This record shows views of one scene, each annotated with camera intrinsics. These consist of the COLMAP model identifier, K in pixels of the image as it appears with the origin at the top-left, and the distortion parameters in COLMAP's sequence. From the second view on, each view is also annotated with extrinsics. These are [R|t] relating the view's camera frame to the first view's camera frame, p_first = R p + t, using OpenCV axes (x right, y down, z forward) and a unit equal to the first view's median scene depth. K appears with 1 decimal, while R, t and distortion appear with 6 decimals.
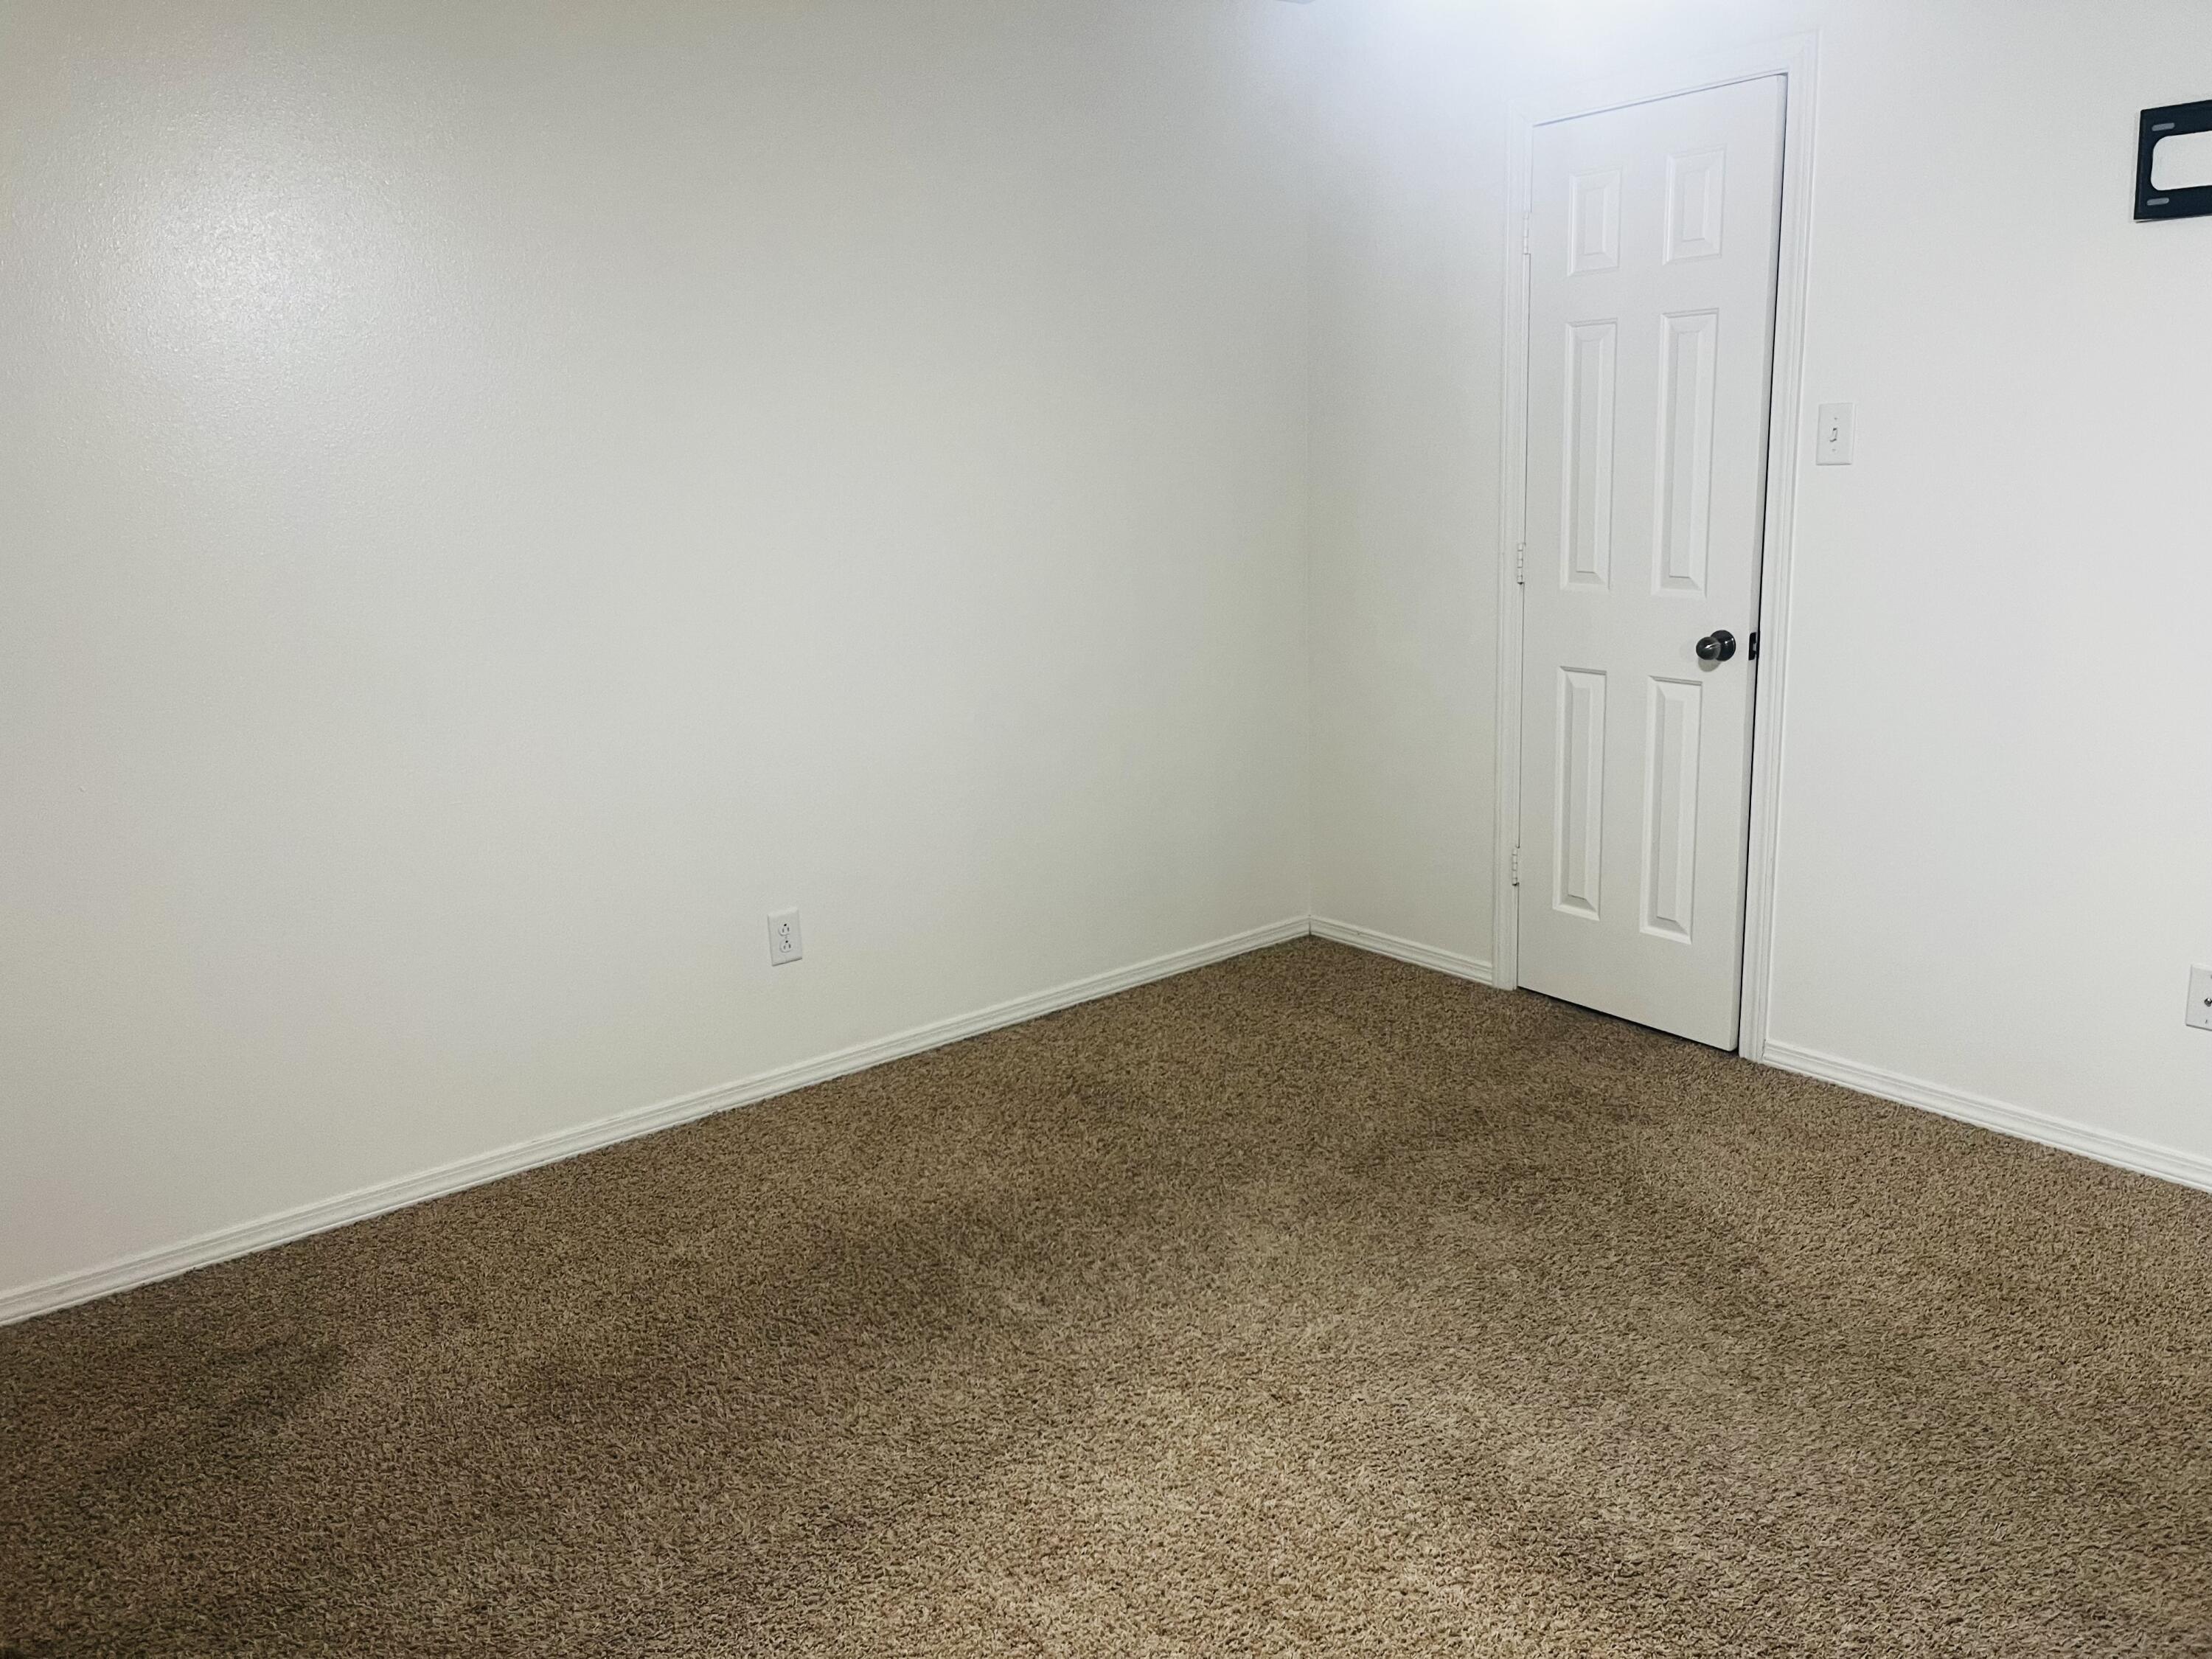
lens RADIAL K [[1680.7, 0, 1106.6], [0, 1680.7, 819.1], [0, 0, 1]] dist [0.057317, -0.080261]
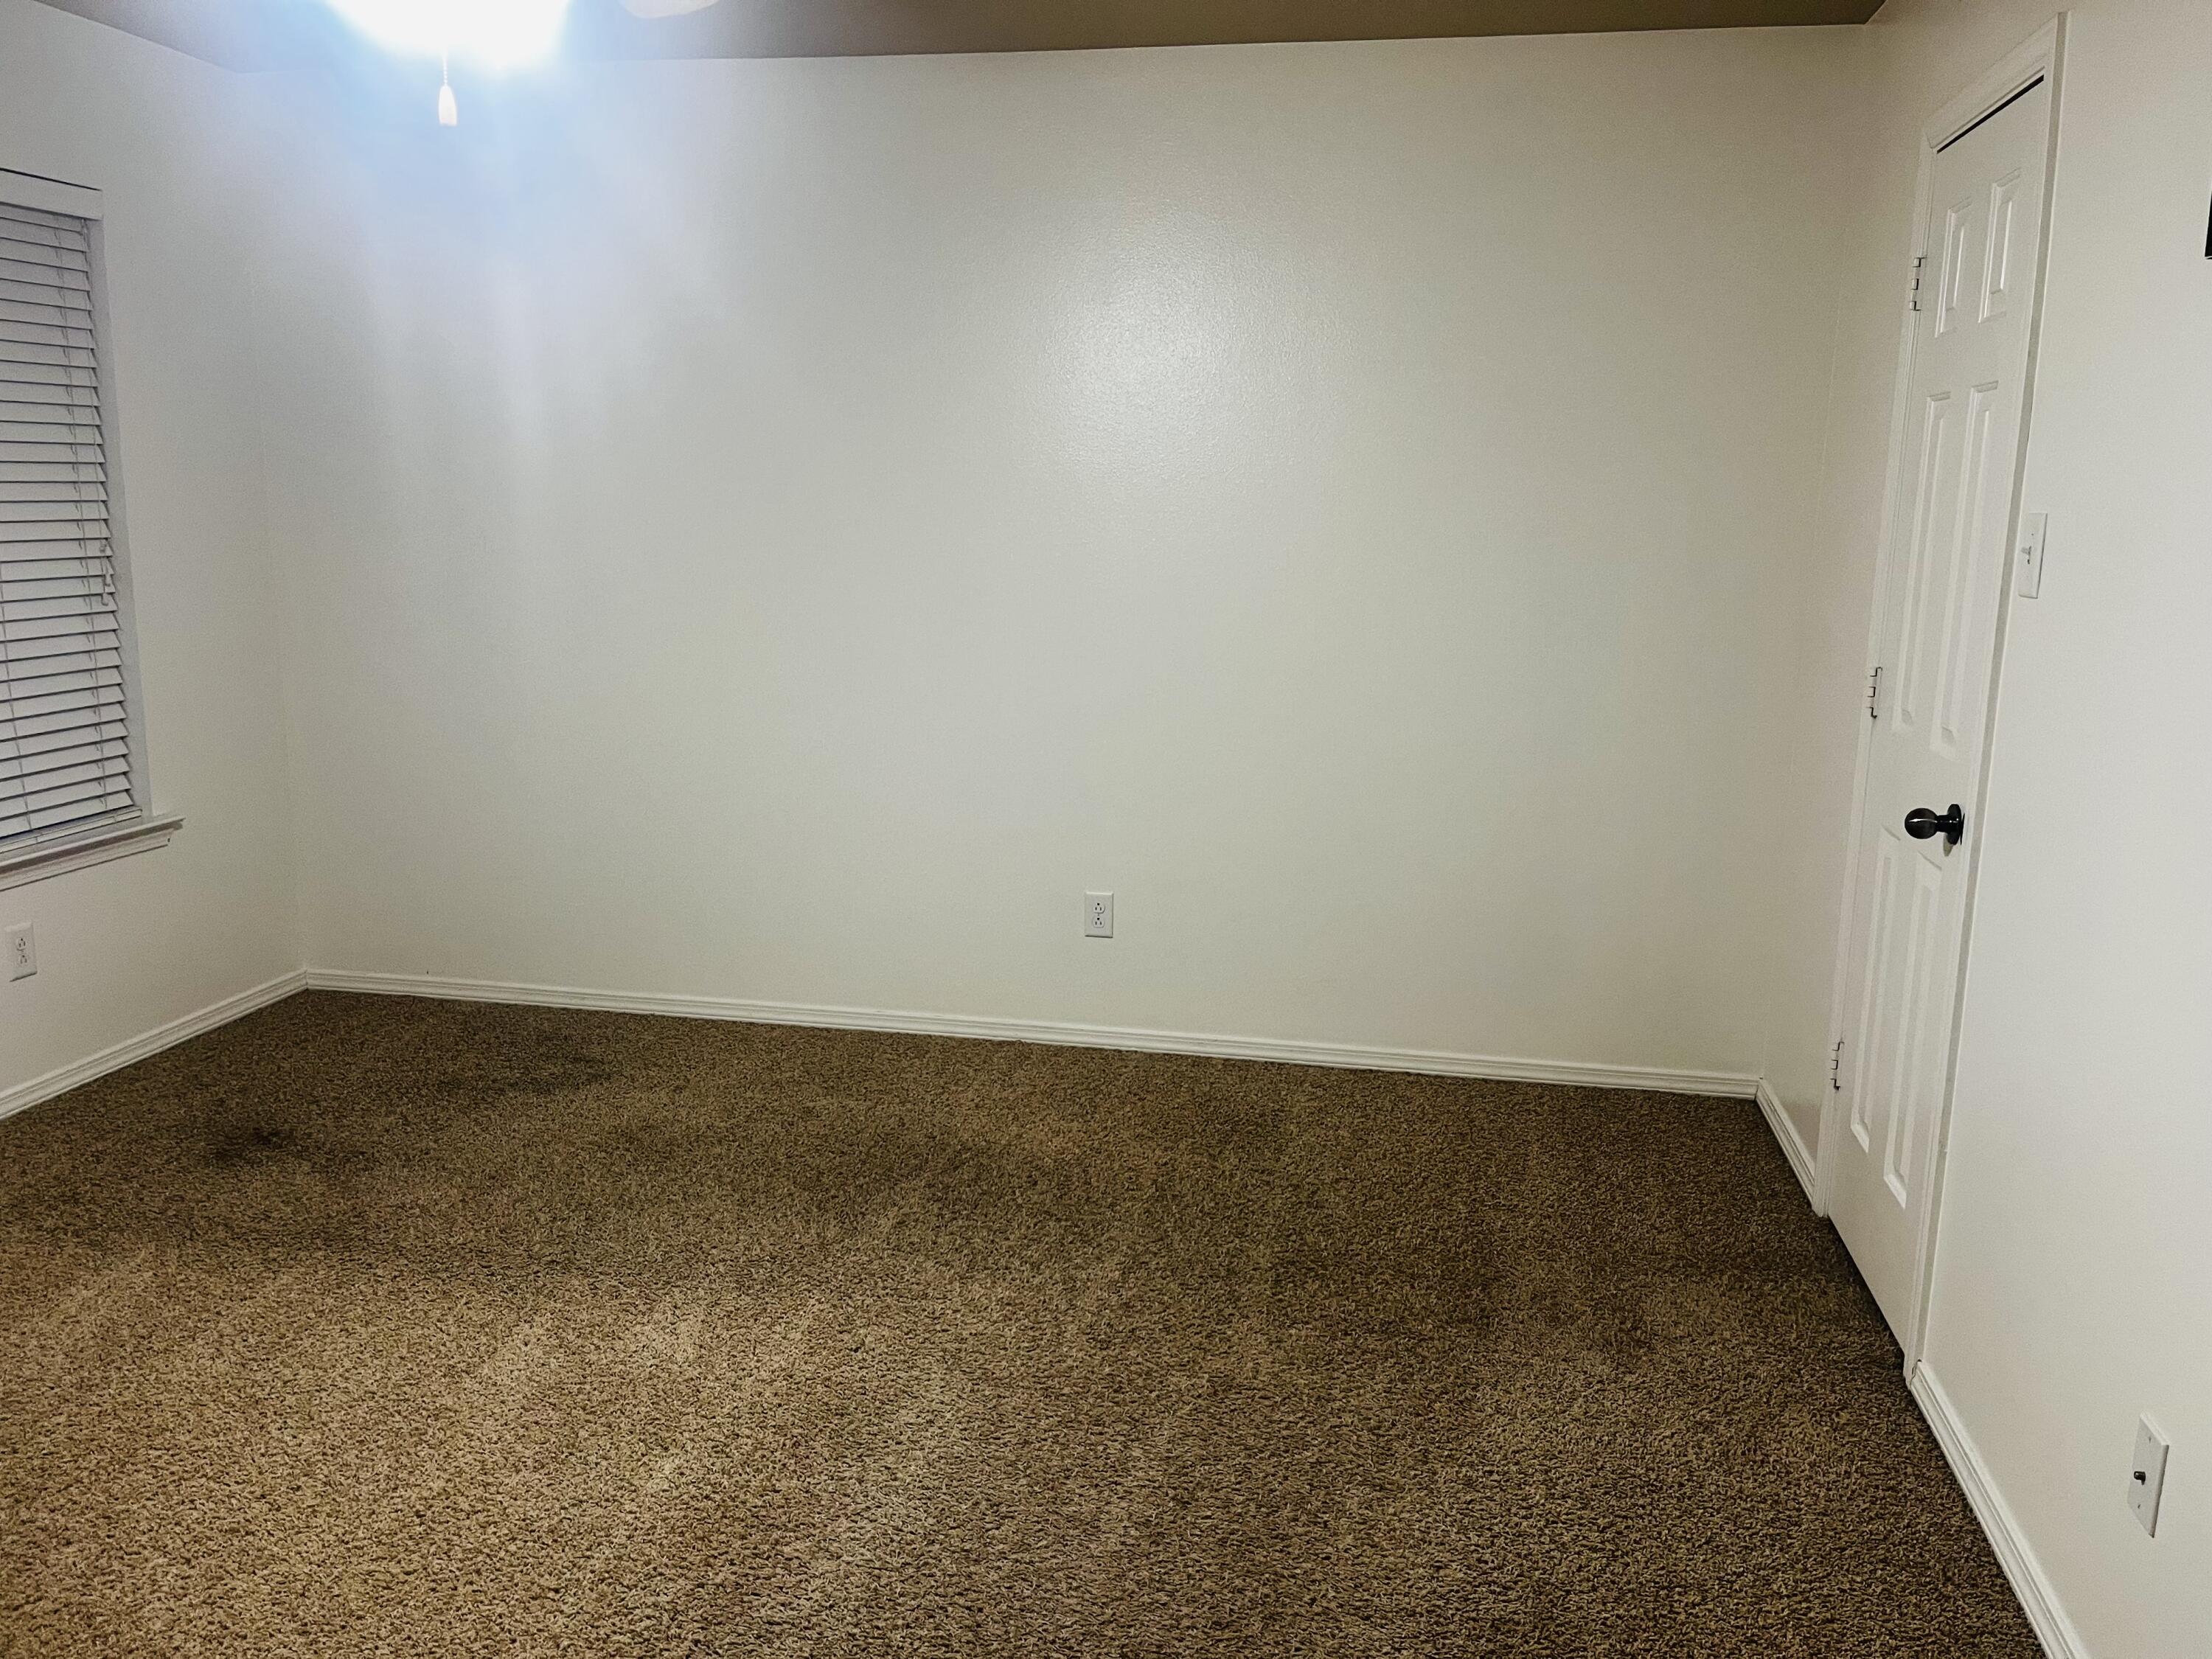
lens RADIAL K [[1680.7, 0, 1100.3], [0, 1680.7, 823.1], [0, 0, 1]] dist [0.057317, -0.080261]
pose [[0.659043, 0.198732, -0.725374, 0.677070], [-0.217110, 0.973670, 0.069502, -0.076493], [0.720087, 0.111682, 0.684837, 0.218419]]
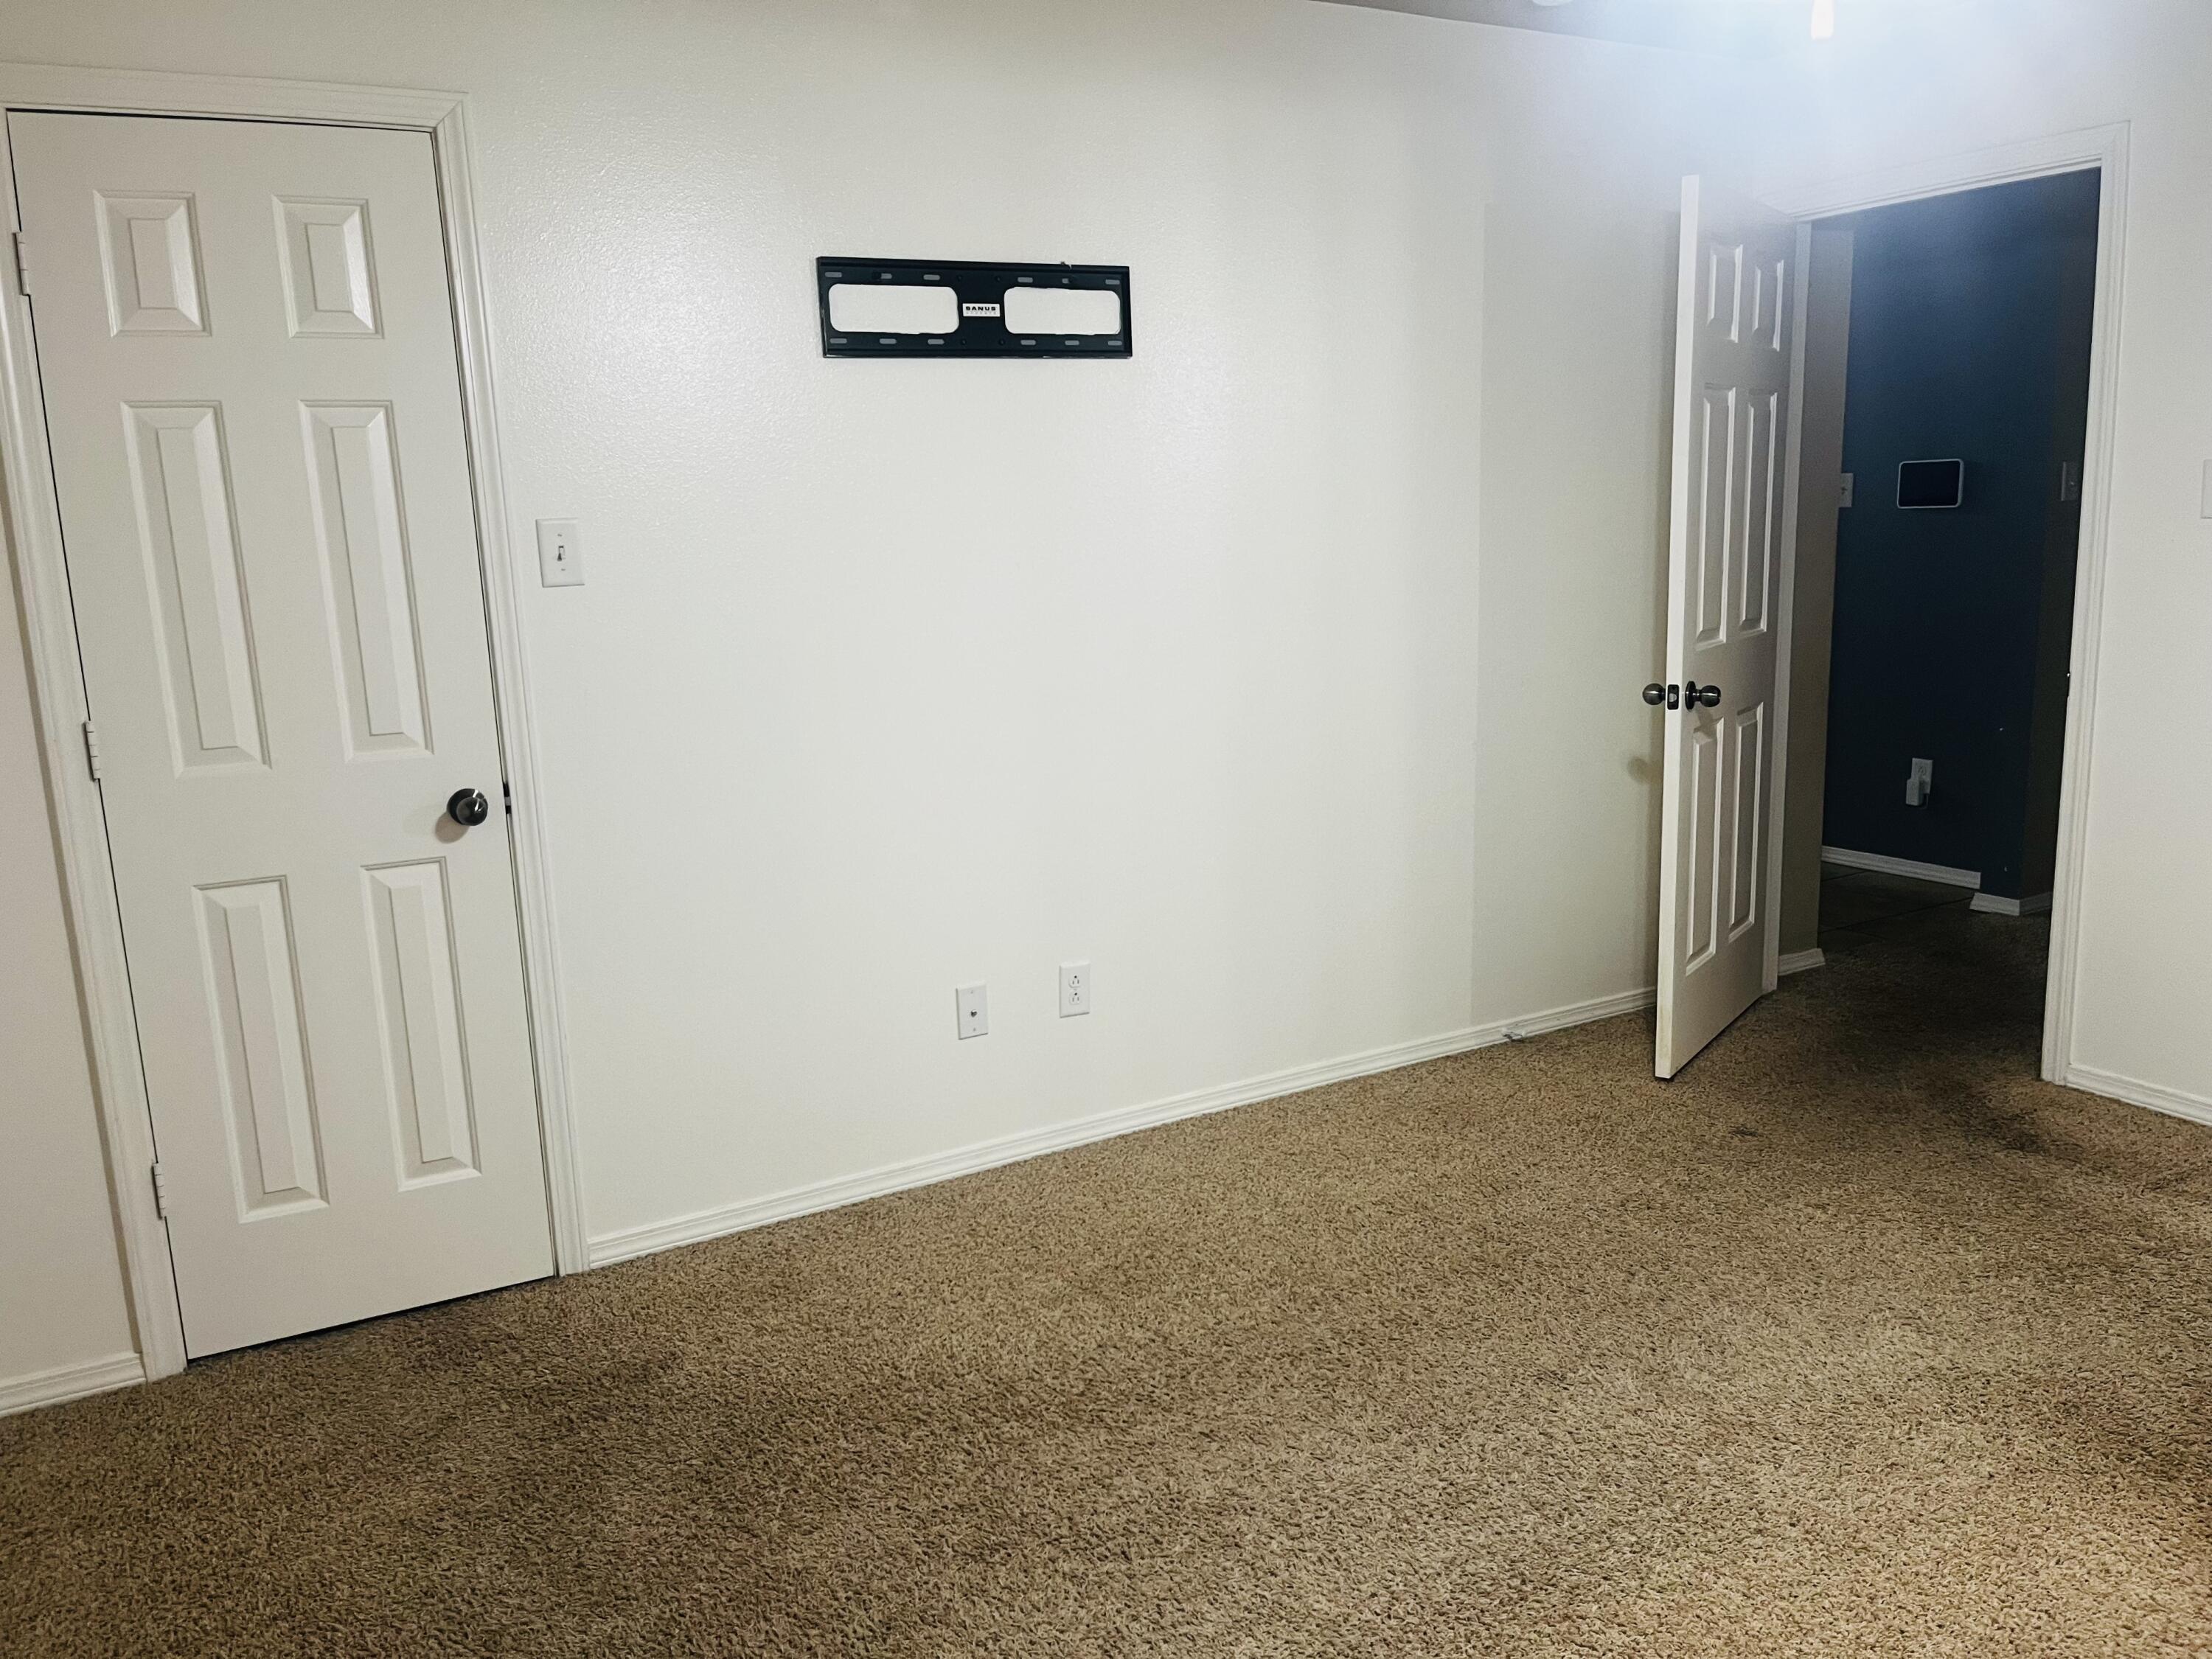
lens RADIAL K [[1680.7, 0, 1111.5], [0, 1680.7, 831.1], [0, 0, 1]] dist [0.057317, -0.080261]
pose [[0.145729, -0.156315, 0.976897, -0.407045], [0.252655, 0.960576, 0.116014, -0.110019], [-0.956519, 0.229911, 0.179478, 0.566154]]
